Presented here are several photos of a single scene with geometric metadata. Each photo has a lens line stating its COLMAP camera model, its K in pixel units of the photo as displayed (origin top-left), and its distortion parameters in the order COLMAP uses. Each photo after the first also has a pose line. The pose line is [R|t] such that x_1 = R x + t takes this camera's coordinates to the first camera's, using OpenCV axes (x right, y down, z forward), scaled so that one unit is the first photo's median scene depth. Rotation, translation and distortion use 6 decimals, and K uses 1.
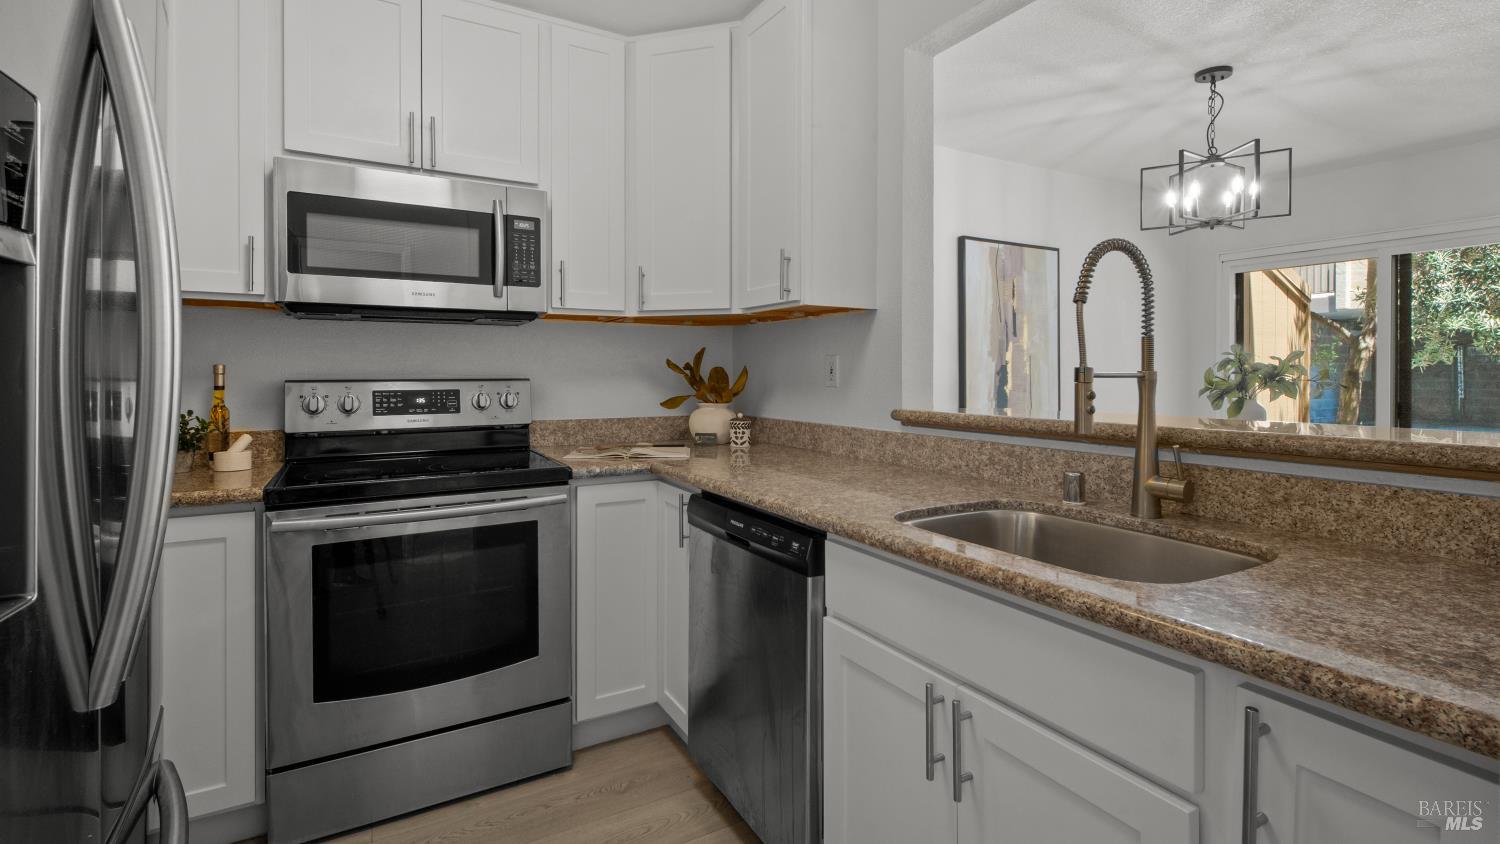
lens RADIAL K [[684.5, 0, 743.7], [0, 684.5, 371.2], [0, 0, 1]] dist [0.012538, -0.002683]
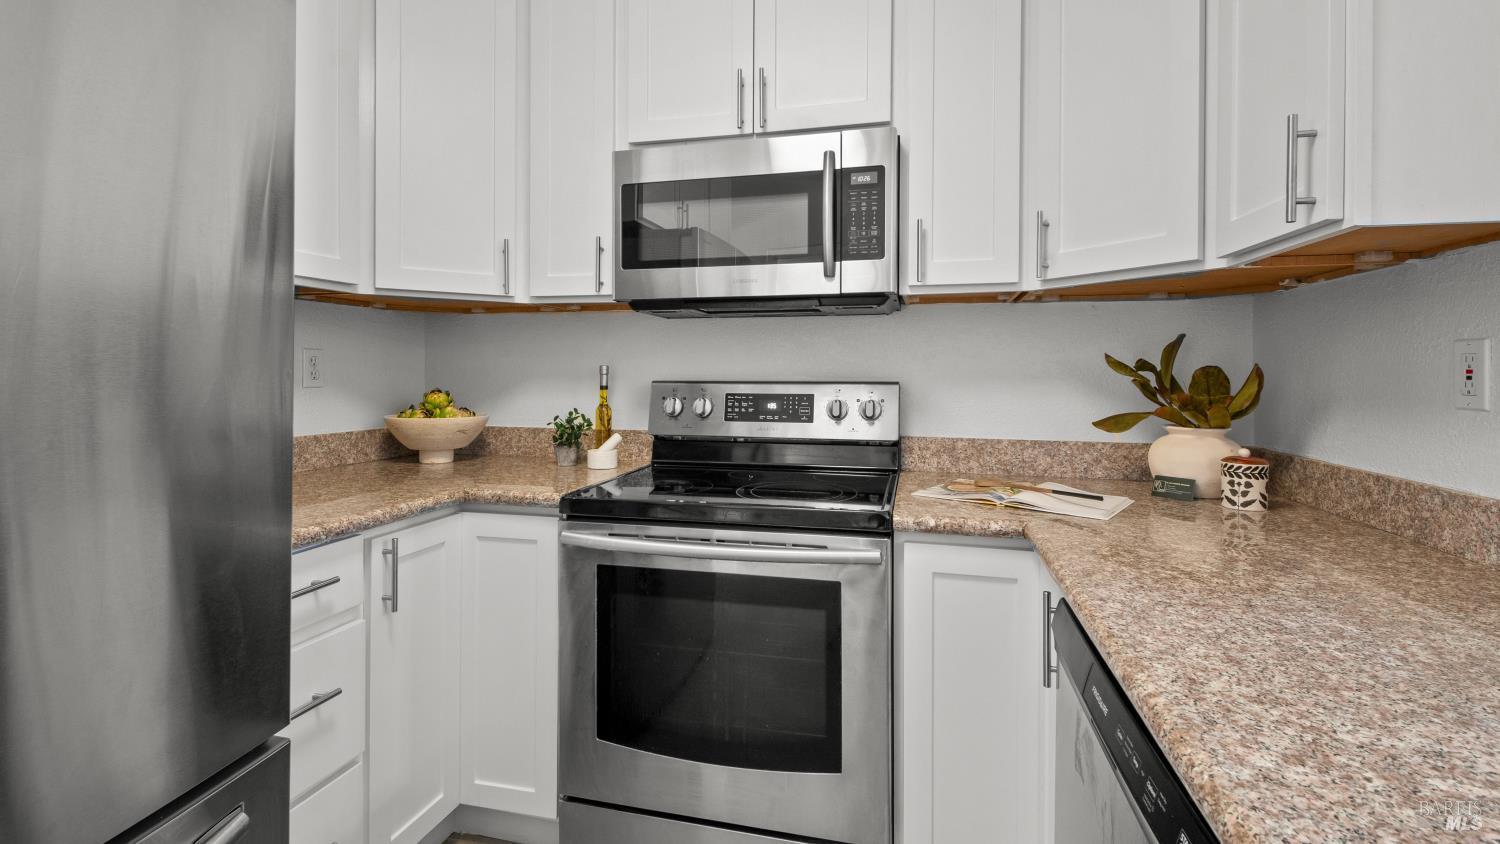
lens RADIAL K [[684.5, 0, 741.7], [0, 684.5, 371.4], [0, 0, 1]] dist [0.012538, -0.002683]
pose [[0.720839, 0.001667, -0.693101, 0.100994], [-0.001711, 0.999998, 0.000626, -0.001449], [0.693101, 0.000735, 0.720840, 0.353308]]
